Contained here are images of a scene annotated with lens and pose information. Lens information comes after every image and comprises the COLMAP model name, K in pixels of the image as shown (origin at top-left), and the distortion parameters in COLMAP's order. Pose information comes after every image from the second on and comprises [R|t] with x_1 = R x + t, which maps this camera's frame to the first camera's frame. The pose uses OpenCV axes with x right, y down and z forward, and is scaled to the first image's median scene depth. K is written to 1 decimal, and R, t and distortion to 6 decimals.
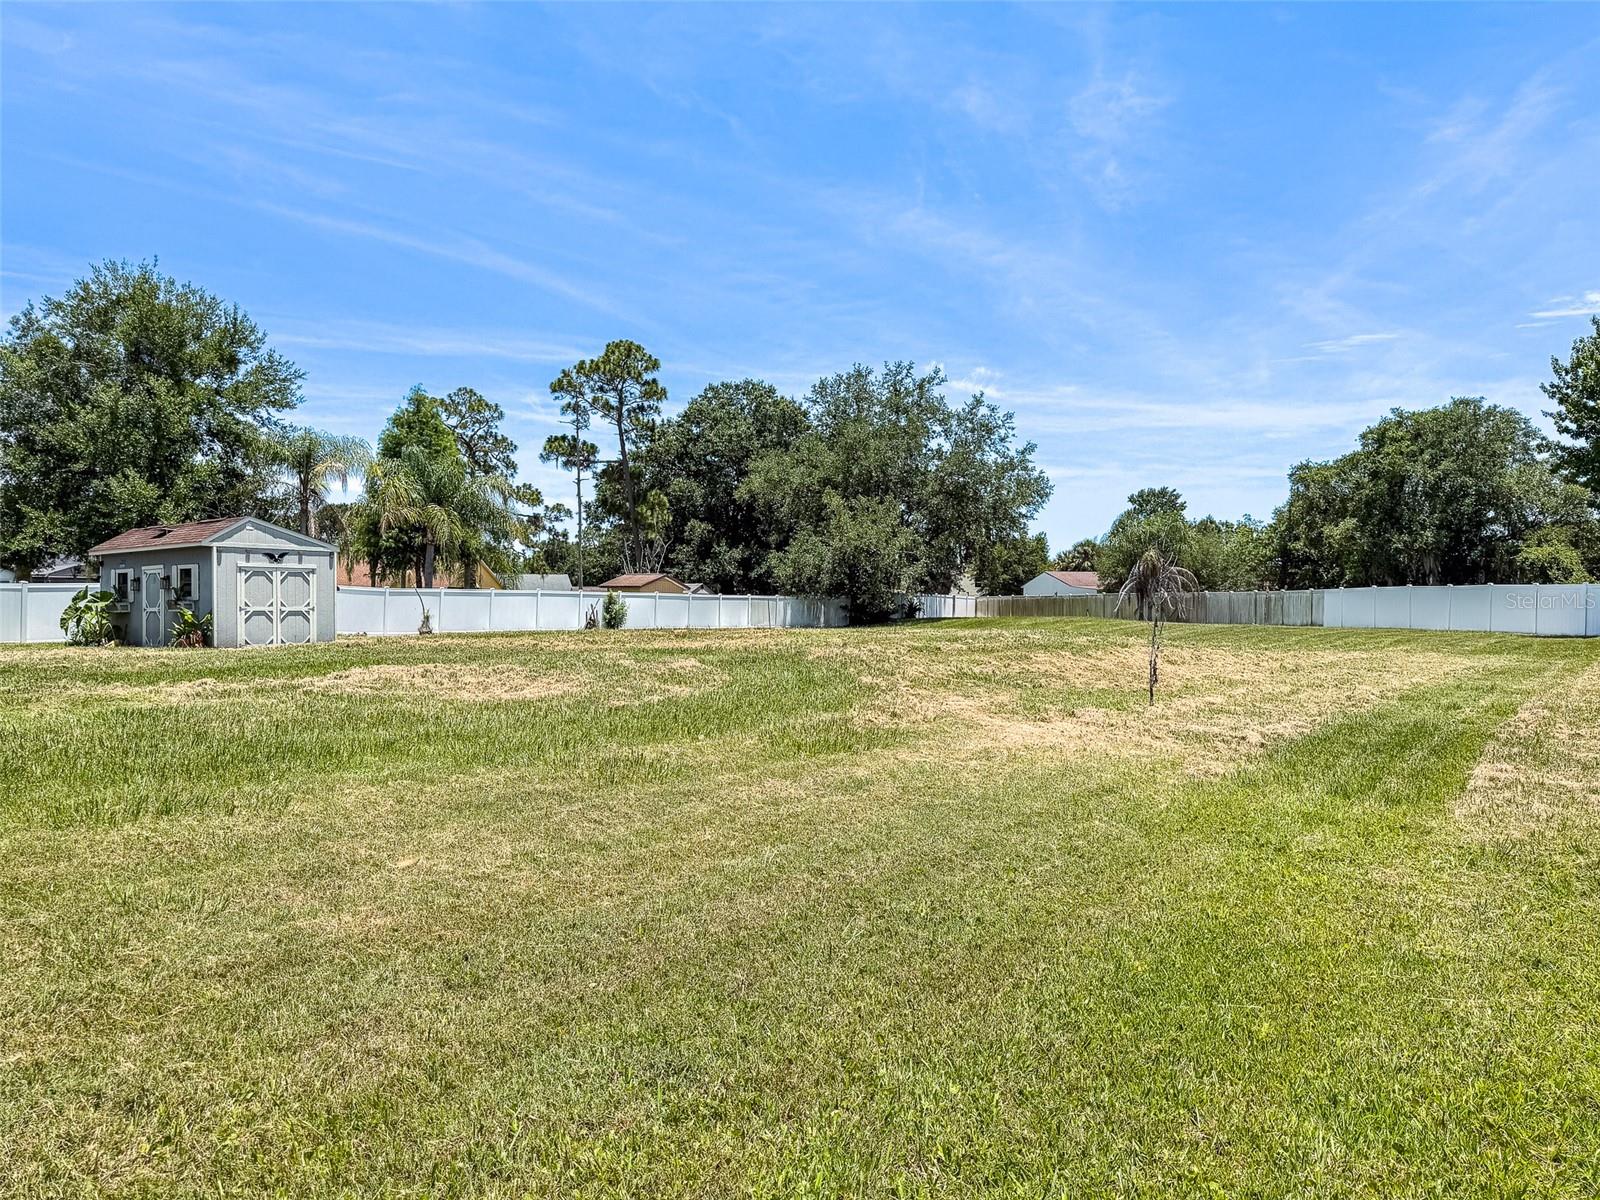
lens RADIAL K [[1123.7, 0, 806.7], [0, 1123.7, 616.5], [0, 0, 1]] dist [-0.004845, 0.001034]
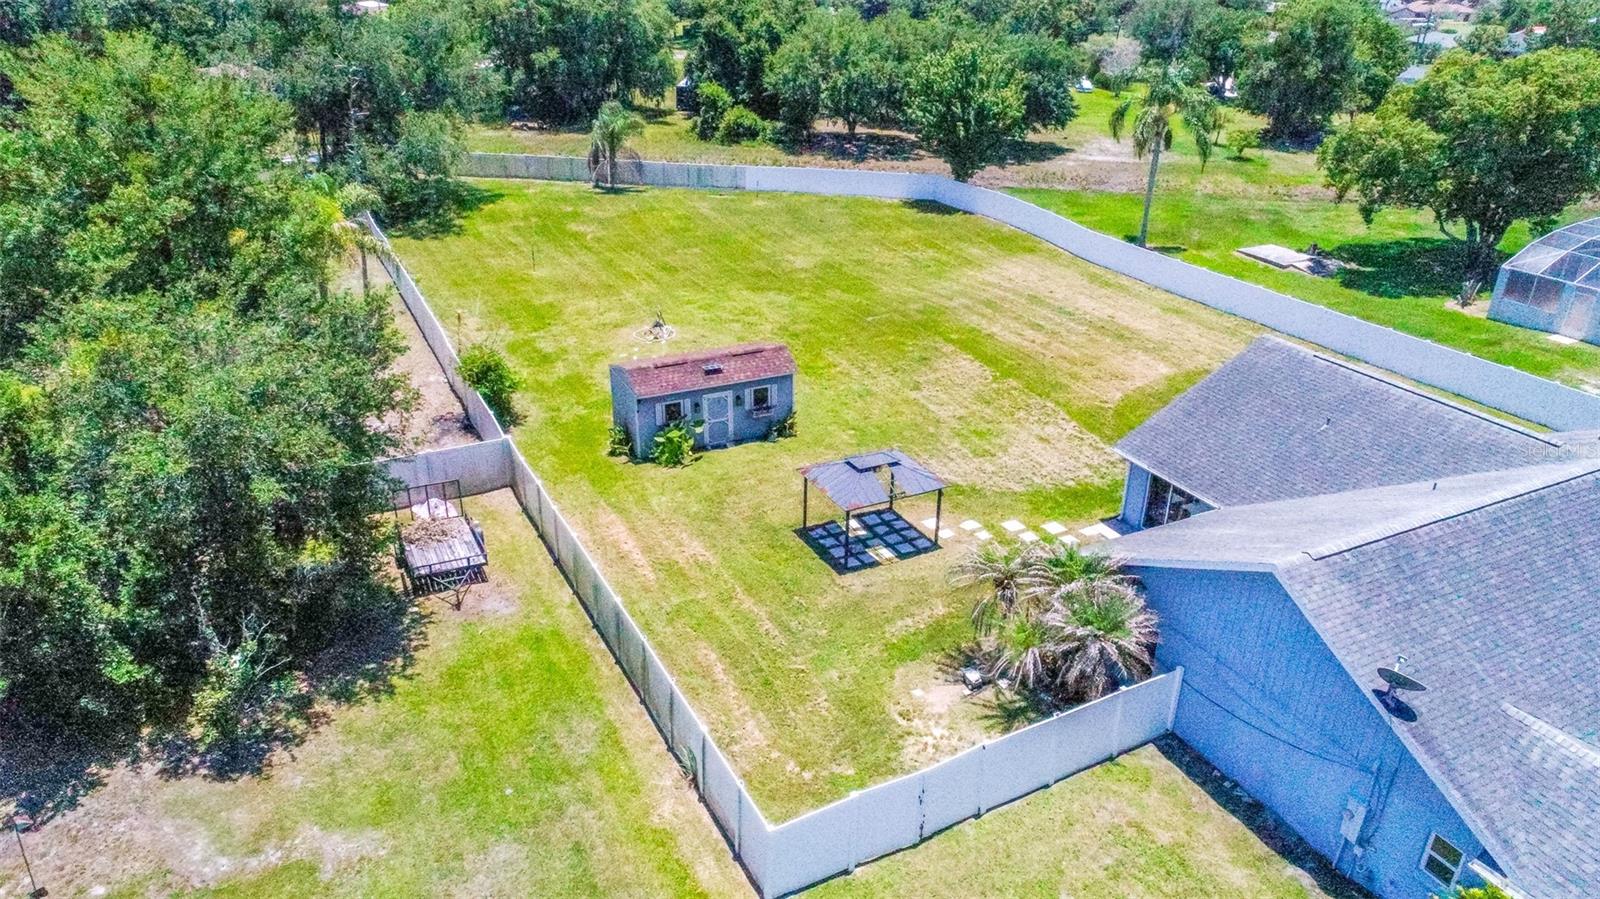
lens RADIAL K [[1061.9, 0, 790.6], [0, 1061.9, 451.7], [0, 0, 1]] dist [0.000390, 0.000210]
pose [[0.477010, -0.371518, 0.796515, -0.741808], [-0.008811, 0.904199, 0.427021, -0.252603], [-0.878854, -0.210712, 0.428038, 0.135350]]
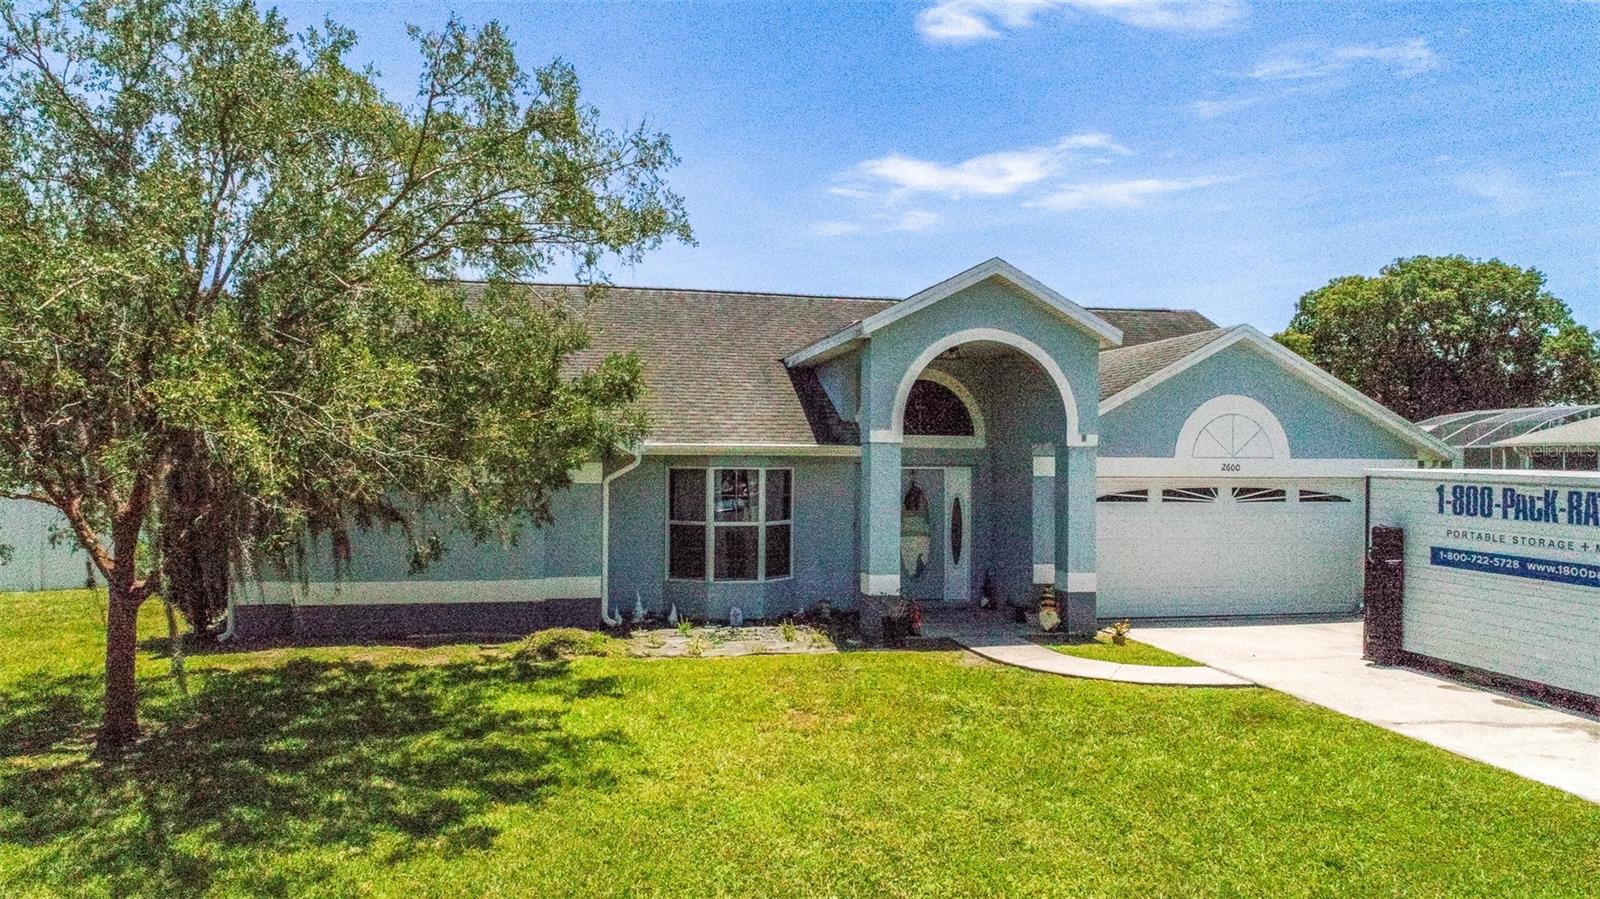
lens RADIAL K [[1115.3, 0, 795.8], [0, 1115.3, 448.0], [0, 0, 1]] dist [0.000763, -0.003910]
pose [[0.669375, 0.010306, 0.742853, -0.560985], [-0.003073, 0.999934, -0.011103, -0.025462], [-0.742919, 0.005149, 0.669362, -0.178578]]
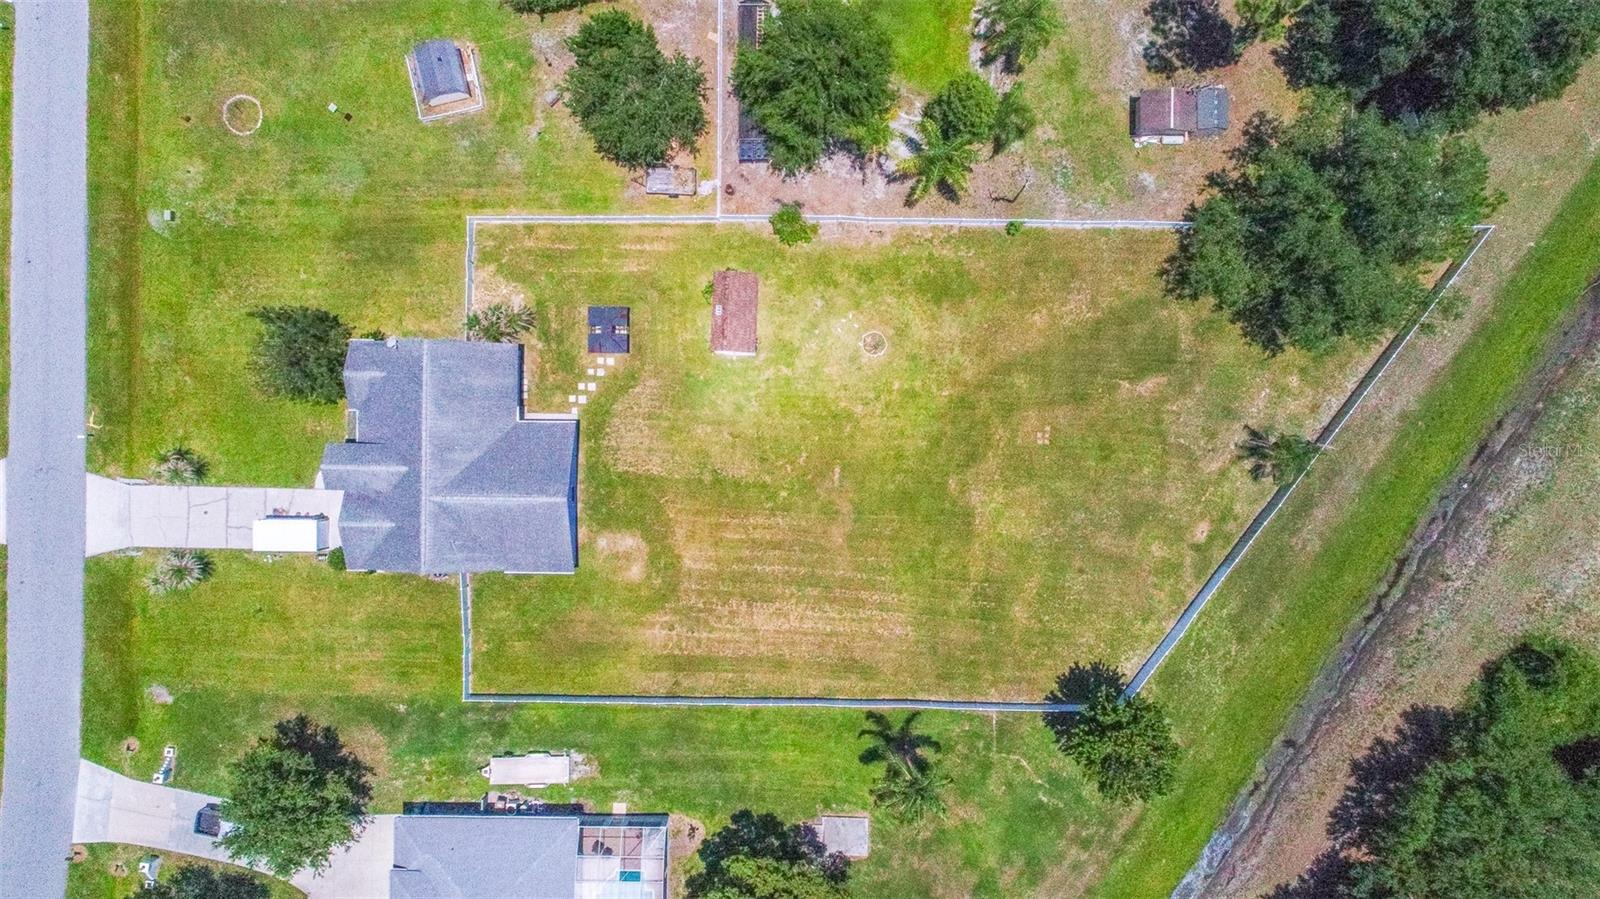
lens RADIAL K [[1061.9, 0, 790.6], [0, 1061.9, 451.7], [0, 0, 1]] dist [0.000390, 0.000210]
pose [[0.560827, 0.827918, 0.005001, -0.069396], [0.002293, -0.007594, 0.999969, -1.345781], [0.827930, -0.560798, -0.006157, 0.430558]]
